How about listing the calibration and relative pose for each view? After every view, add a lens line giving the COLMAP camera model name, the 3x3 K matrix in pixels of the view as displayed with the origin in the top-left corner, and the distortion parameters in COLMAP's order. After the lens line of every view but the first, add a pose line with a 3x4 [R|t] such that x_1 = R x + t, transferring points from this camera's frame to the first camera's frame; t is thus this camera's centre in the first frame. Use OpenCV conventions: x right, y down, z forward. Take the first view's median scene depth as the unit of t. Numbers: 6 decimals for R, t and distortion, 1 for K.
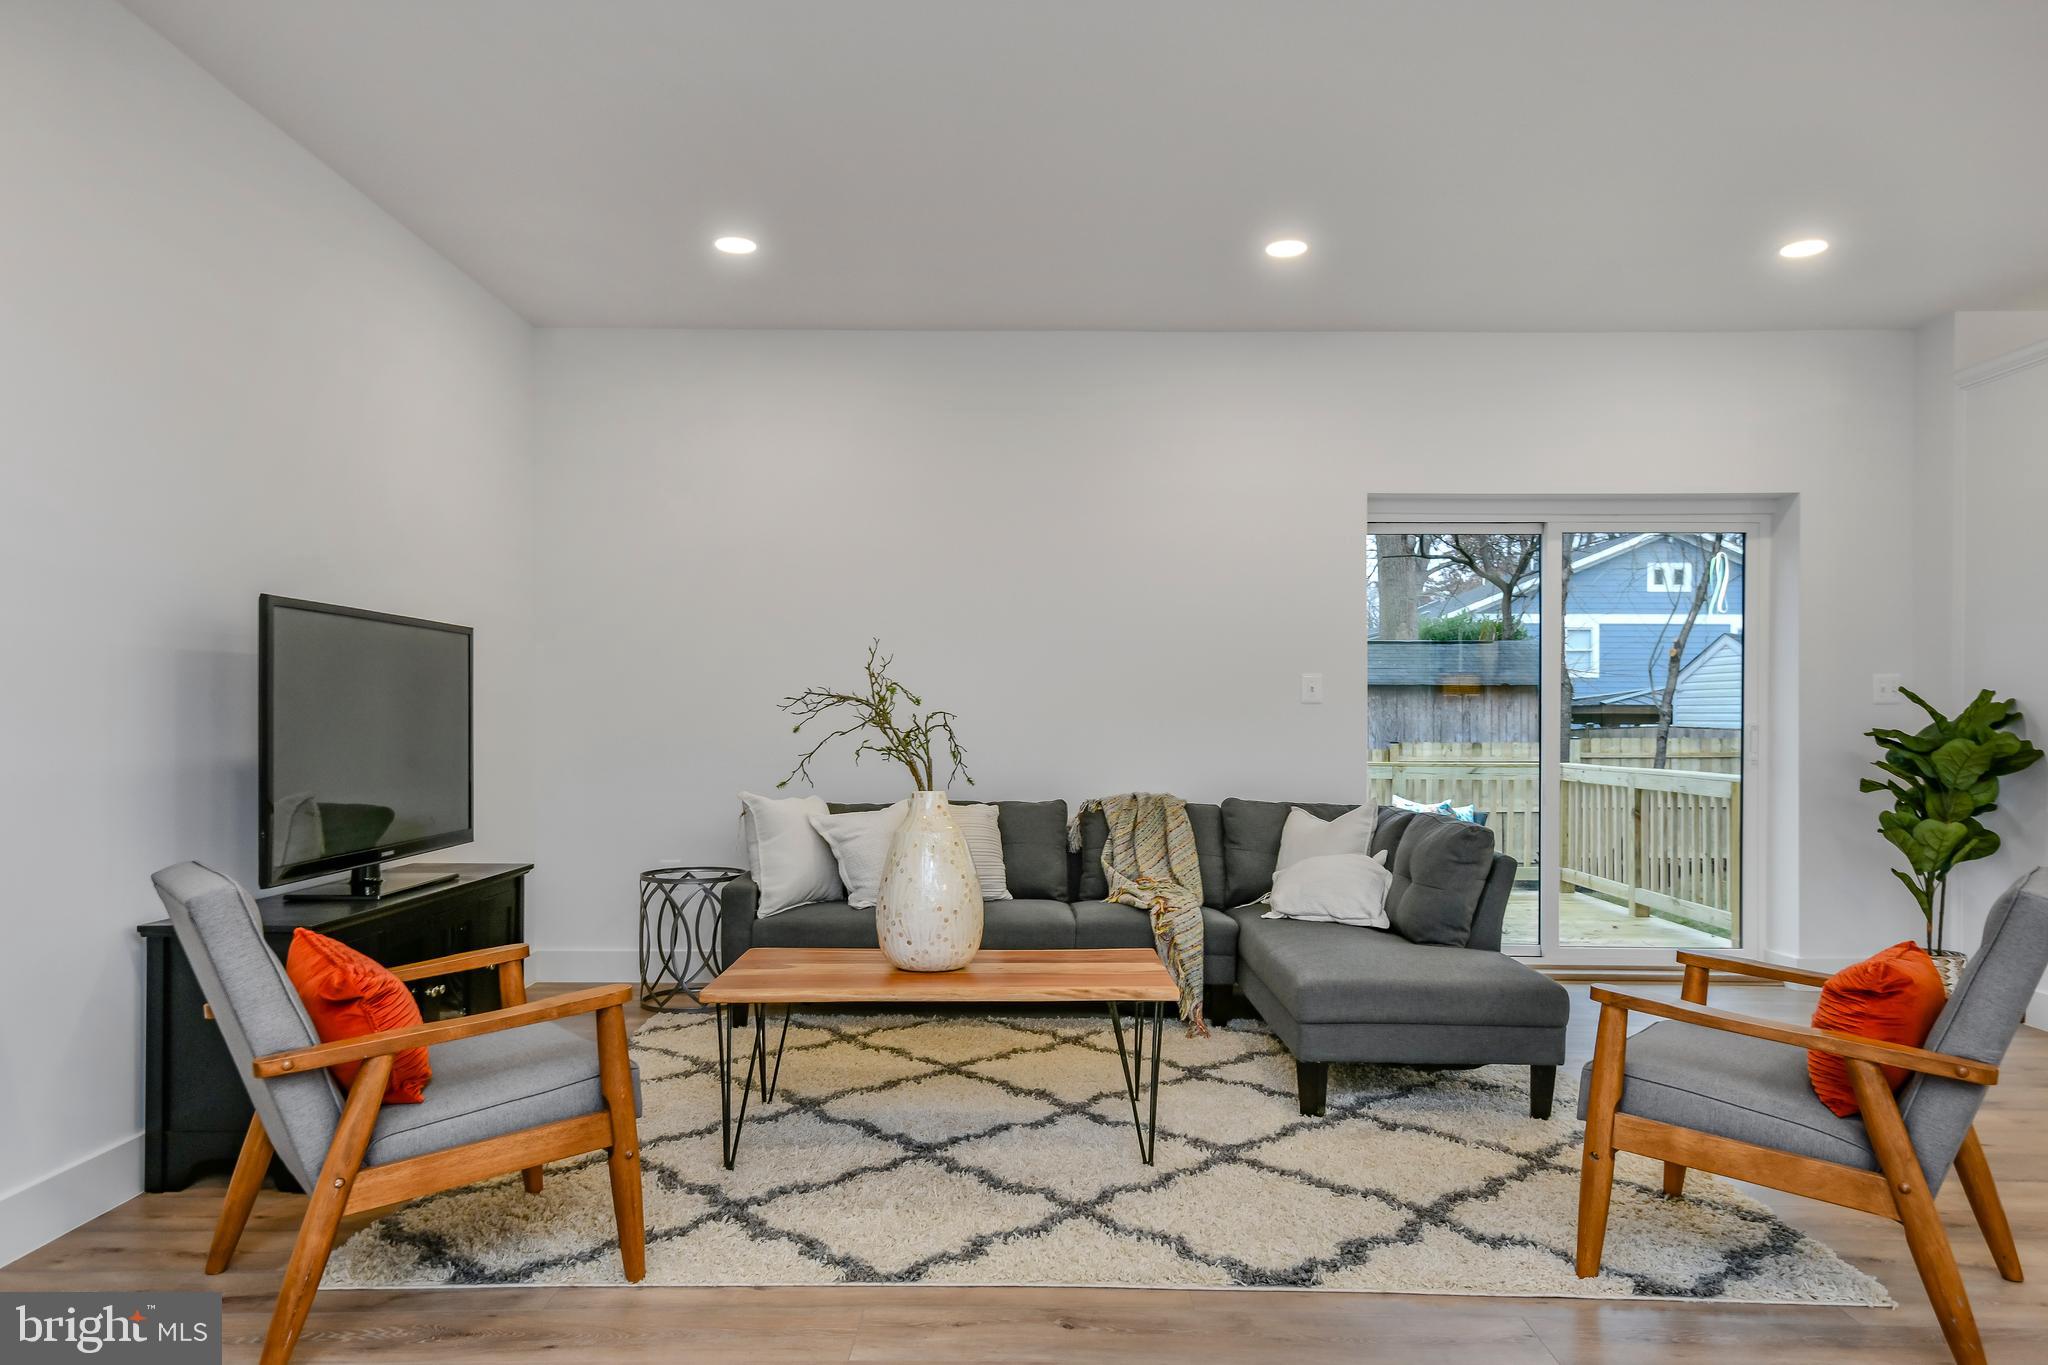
lens RADIAL K [[1325.2, 0, 1019.2], [0, 1325.2, 729.3], [0, 0, 1]] dist [0.042153, -0.026551]
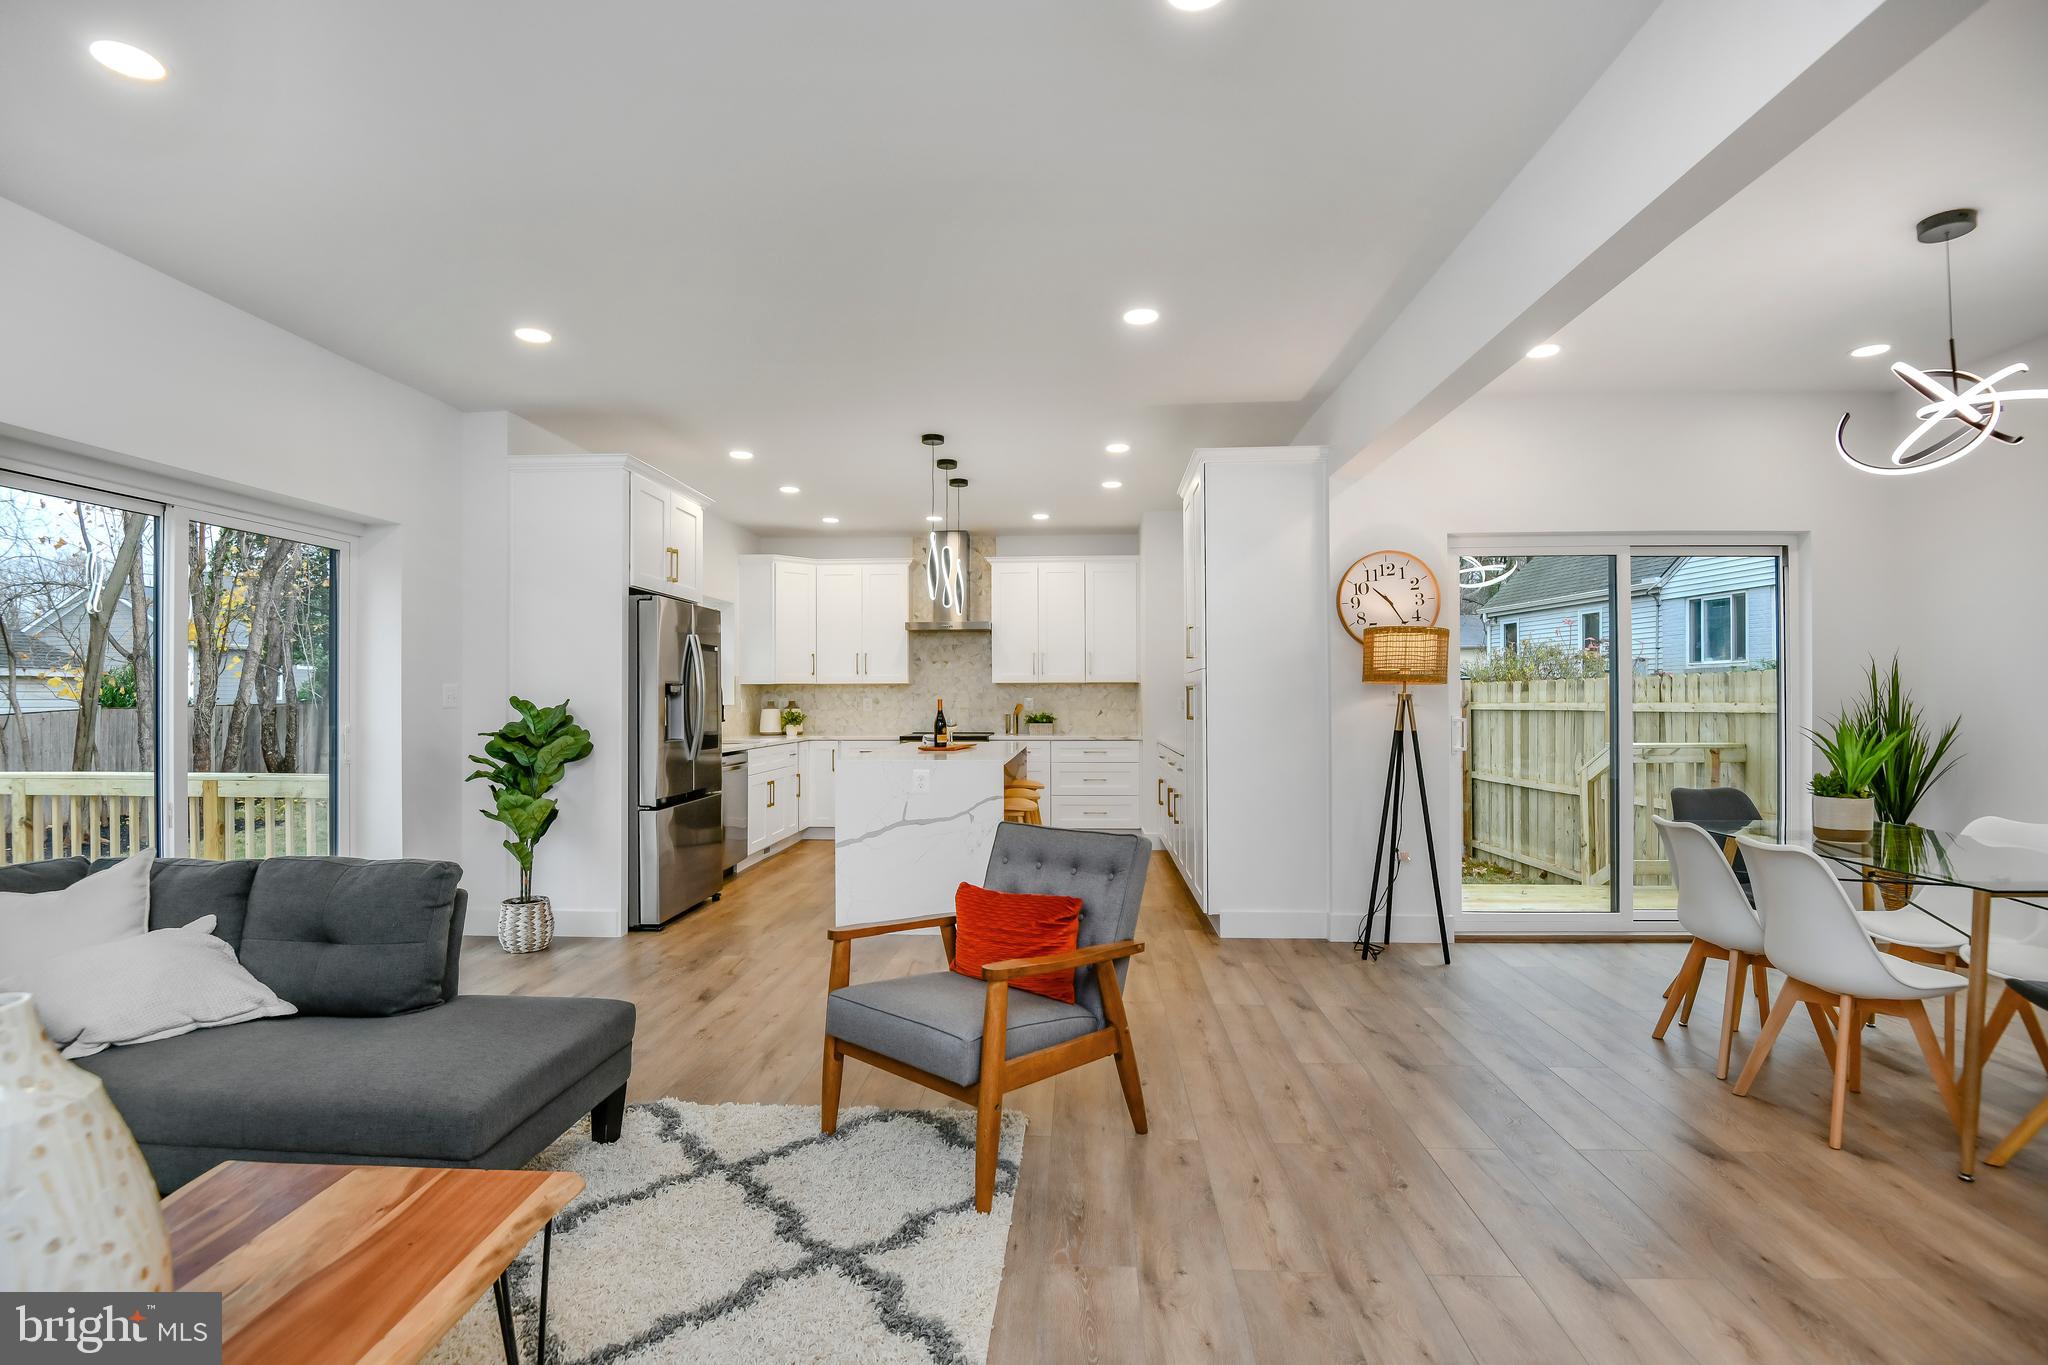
lens RADIAL K [[954.7, 0, 1023.4], [0, 954.7, 692.8], [0, 0, 1]] dist [-0.013671, -0.012384]
pose [[0.044116, 0.002017, 0.999024, -0.264769], [0.007368, 0.999970, -0.002344, -0.034866], [-0.998999, 0.007465, 0.044099, 0.563040]]
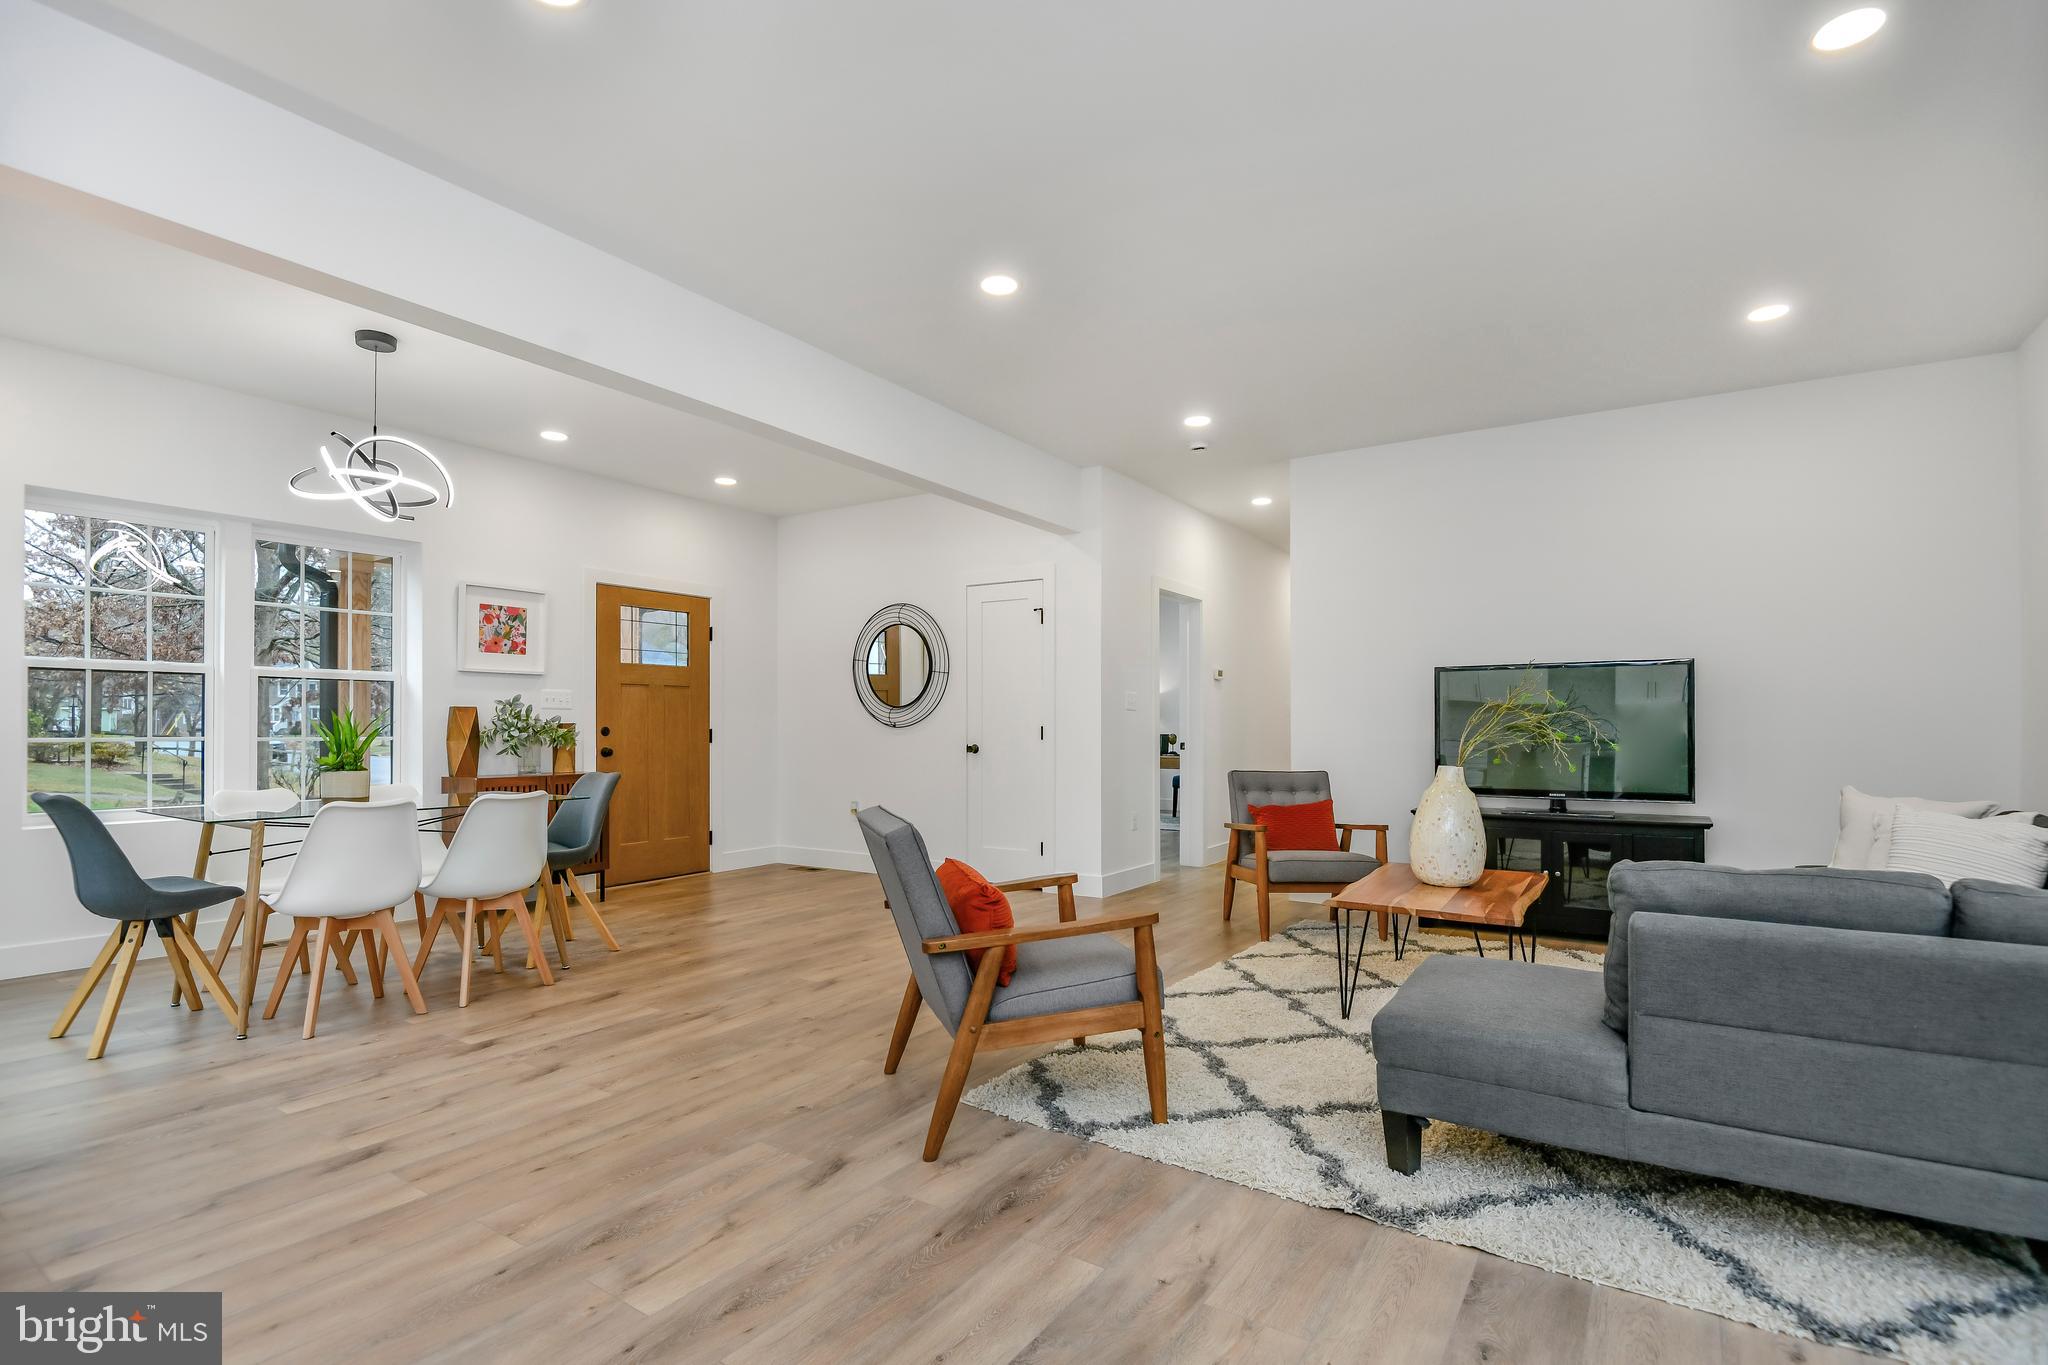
lens RADIAL K [[951.7, 0, 1035.6], [0, 951.7, 713.0], [0, 0, 1]] dist [-0.001358, -0.011471]
pose [[-0.531368, -0.014233, -0.847021, 0.895605], [-0.005207, 0.999895, -0.013535, 0.003655], [0.847125, -0.002781, -0.531387, 0.969316]]
